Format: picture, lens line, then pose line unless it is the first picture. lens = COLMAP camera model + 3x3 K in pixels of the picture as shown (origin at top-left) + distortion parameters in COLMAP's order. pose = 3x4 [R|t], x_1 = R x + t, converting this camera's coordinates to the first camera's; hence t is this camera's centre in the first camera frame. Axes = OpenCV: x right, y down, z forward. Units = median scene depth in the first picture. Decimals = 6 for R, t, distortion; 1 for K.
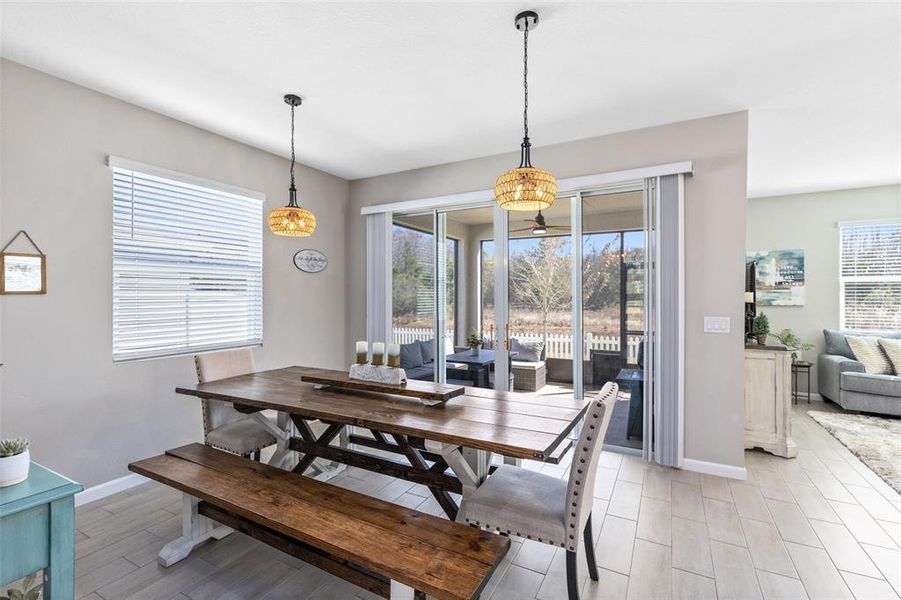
lens RADIAL K [[413.1, 0, 452.9], [0, 413.1, 290.8], [0, 0, 1]] dist [0.005483, -0.000685]
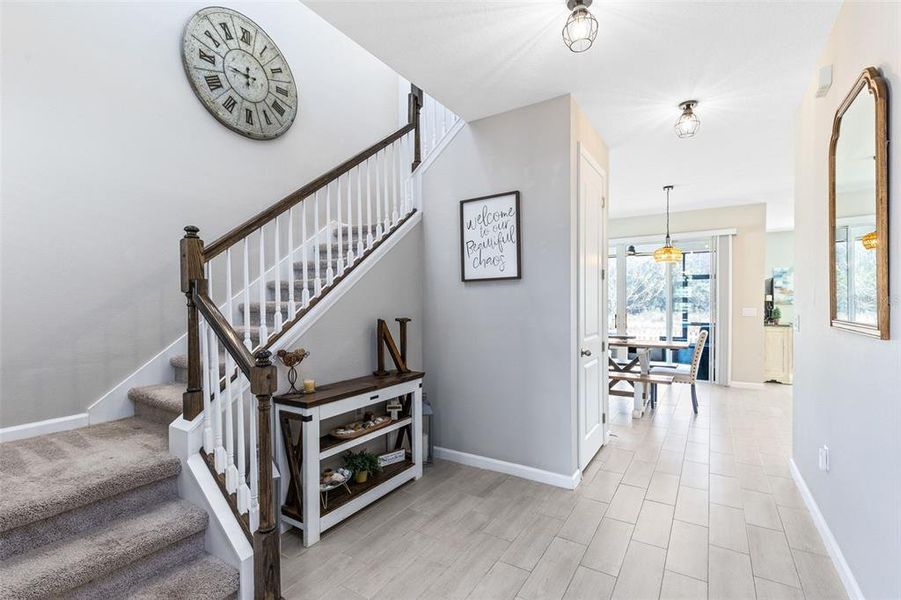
lens RADIAL K [[413.1, 0, 452.4], [0, 413.1, 308.3], [0, 0, 1]] dist [0.005483, -0.000685]
pose [[0.997339, -0.010895, -0.072087, -0.412990], [0.012812, 0.999575, 0.026183, -0.004122], [0.071771, -0.027037, 0.997055, -0.698783]]
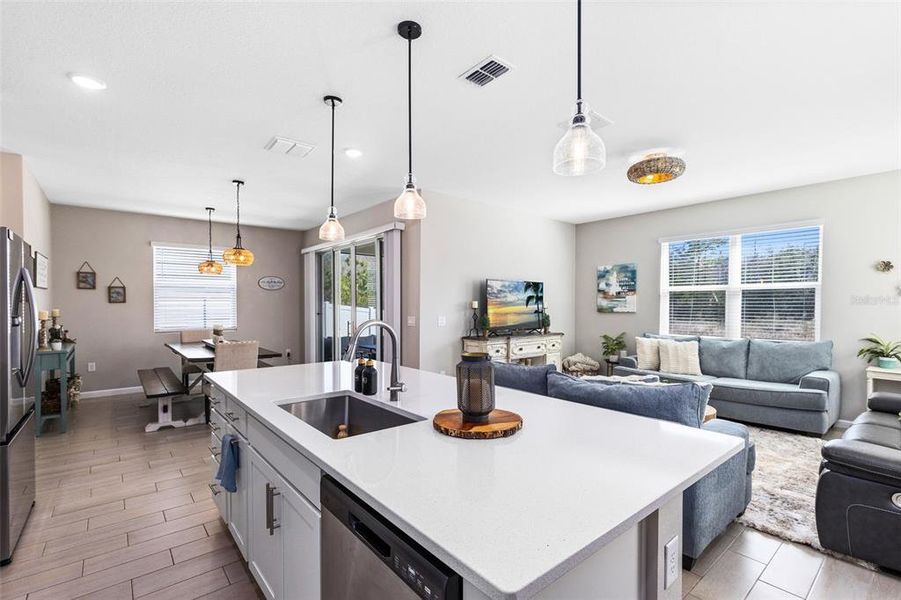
lens RADIAL K [[413.1, 0, 451.2], [0, 413.1, 312.5], [0, 0, 1]] dist [0.005483, -0.000685]
pose [[0.924471, 0.009689, -0.381129, 0.958433], [0.003235, 0.999442, 0.033255, -0.004132], [0.381239, -0.031976, 0.923923, -0.301772]]
